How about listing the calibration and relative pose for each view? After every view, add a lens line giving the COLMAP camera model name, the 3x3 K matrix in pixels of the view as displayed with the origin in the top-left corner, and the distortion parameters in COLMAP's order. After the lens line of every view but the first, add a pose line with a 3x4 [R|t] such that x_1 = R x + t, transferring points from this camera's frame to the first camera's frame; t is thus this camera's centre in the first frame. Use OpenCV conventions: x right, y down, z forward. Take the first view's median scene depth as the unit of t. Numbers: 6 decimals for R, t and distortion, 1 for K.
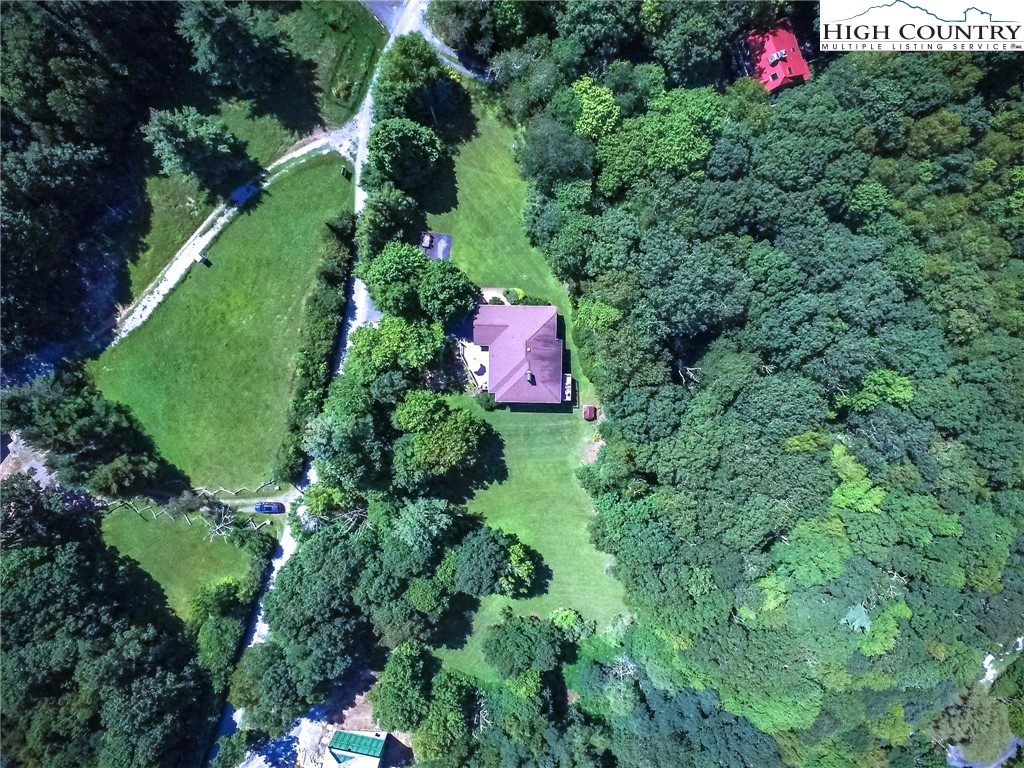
lens RADIAL K [[405.5, 0, 516.8], [0, 405.5, 368.7], [0, 0, 1]] dist [0.078865, 0.058519]
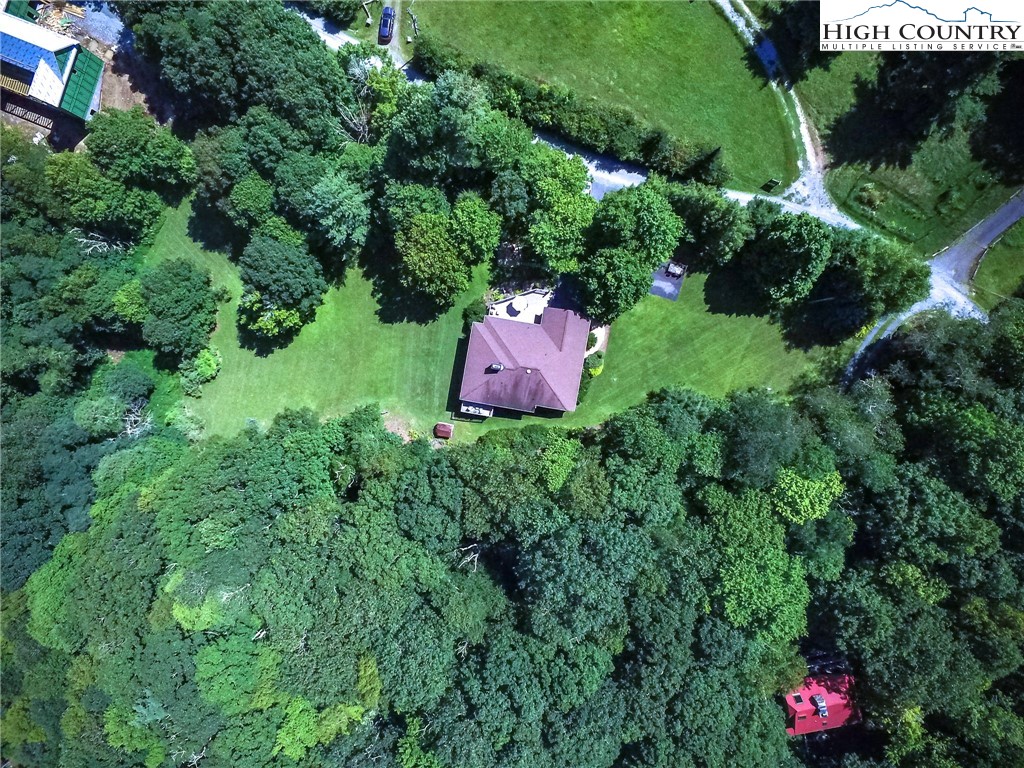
lens RADIAL K [[405.5, 0, 516.8], [0, 405.5, 368.7], [0, 0, 1]] dist [0.078865, 0.058519]
pose [[-0.152195, 0.987270, 0.046196, -0.009770], [-0.988291, -0.151504, -0.018118, -0.006293], [-0.010889, -0.048413, 0.998768, 0.160450]]
